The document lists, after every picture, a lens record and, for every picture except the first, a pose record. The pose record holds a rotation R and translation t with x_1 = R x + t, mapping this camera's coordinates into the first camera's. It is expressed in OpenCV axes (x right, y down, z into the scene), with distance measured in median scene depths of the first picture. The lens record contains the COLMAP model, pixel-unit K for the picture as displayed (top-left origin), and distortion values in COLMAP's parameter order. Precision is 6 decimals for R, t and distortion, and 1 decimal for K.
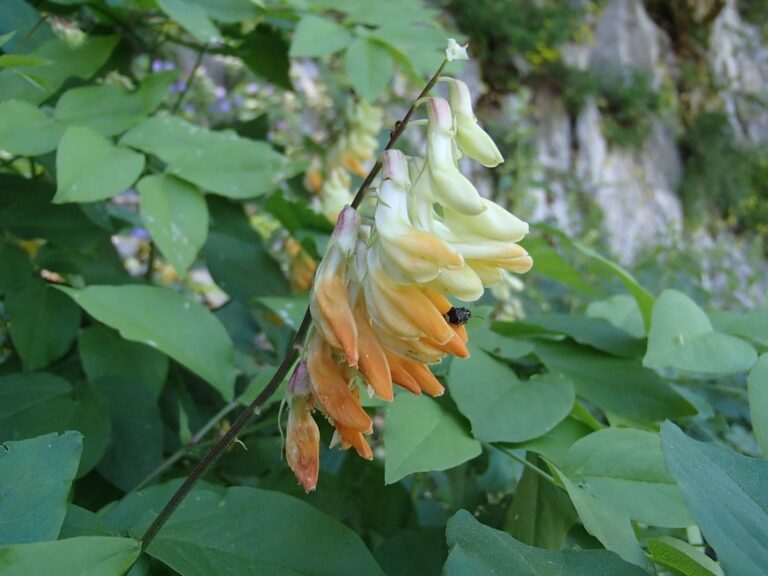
lens RADIAL K [[758.2, 0, 387.8], [0, 758.2, 292.1], [0, 0, 1]] dist [0.060604, -0.005655]
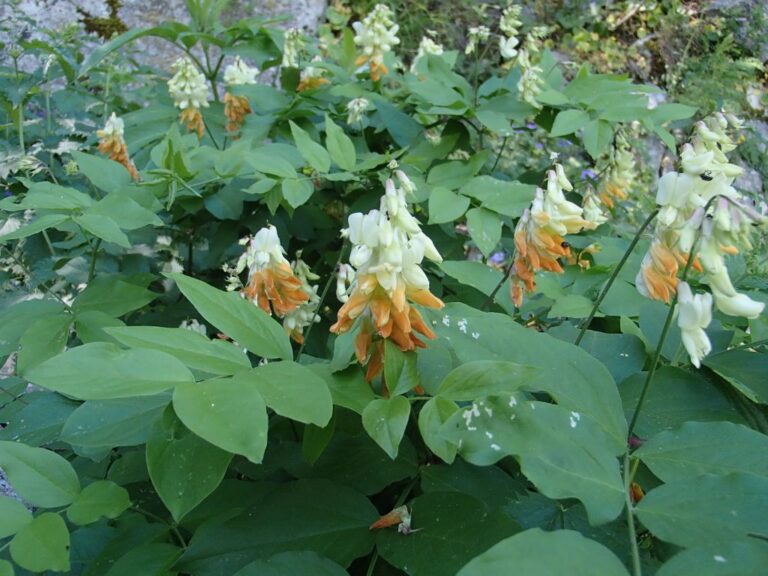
lens RADIAL K [[758.2, 0, 387.8], [0, 758.2, 292.1], [0, 0, 1]] dist [0.060604, -0.005655]
pose [[0.904421, -0.024221, -0.425953, 0.293766], [0.002721, 0.998694, -0.051012, 0.150926], [0.426632, 0.044978, 0.903306, -0.783648]]
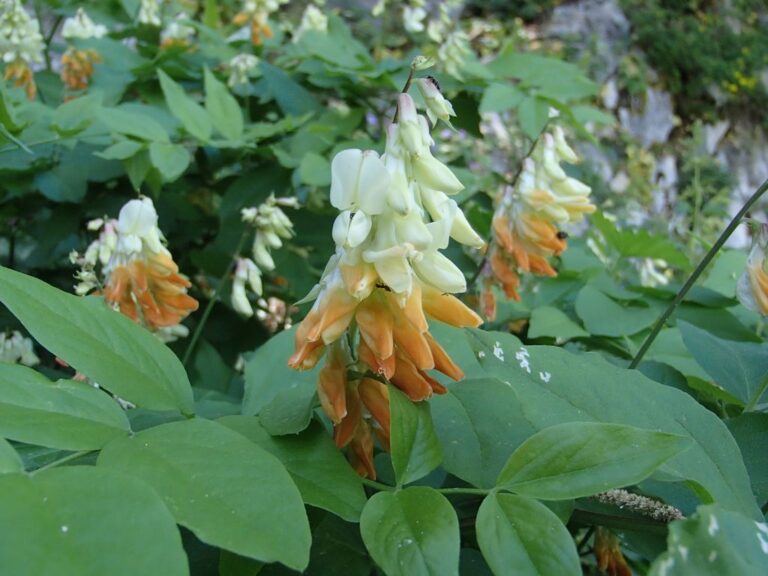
lens RADIAL K [[787.0, 0, 384.0], [0, 787.0, 288.0], [0, 0, 1]] dist [-0.001200, -0.011430]
pose [[0.968661, -0.017525, -0.247769, 0.063782], [0.000904, 0.997750, -0.067038, 0.135827], [0.248387, 0.064713, 0.966497, -0.512313]]
